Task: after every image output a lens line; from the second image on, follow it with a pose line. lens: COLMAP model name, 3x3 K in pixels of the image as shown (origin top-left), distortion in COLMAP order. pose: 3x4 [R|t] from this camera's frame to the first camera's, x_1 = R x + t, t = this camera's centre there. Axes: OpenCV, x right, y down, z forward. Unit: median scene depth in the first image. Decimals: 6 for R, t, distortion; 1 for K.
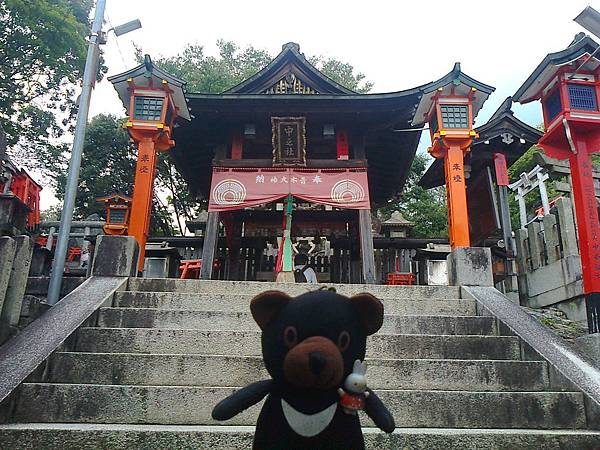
lens RADIAL K [[549.3, 0, 282.9], [0, 549.3, 224.0], [0, 0, 1]] dist [0.044308, 0.011427]
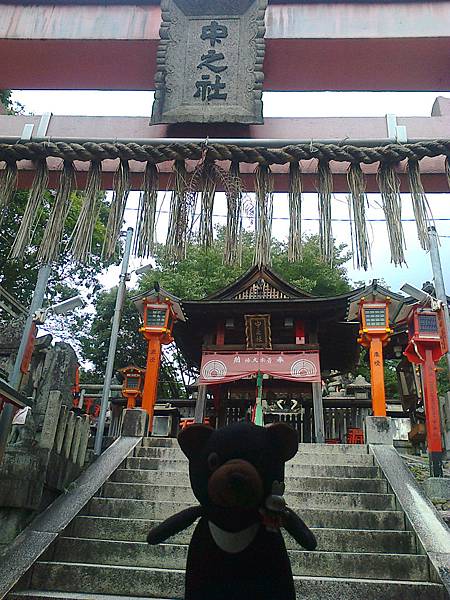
lens RADIAL K [[549.3, 0, 225.3], [0, 549.3, 323.7], [0, 0, 1]] dist [0.044308, 0.011427]
pose [[0.993368, -0.016099, -0.113848, 0.091543], [0.006598, 0.996499, -0.083343, -0.063437], [0.114791, 0.082039, 0.989996, -0.371605]]
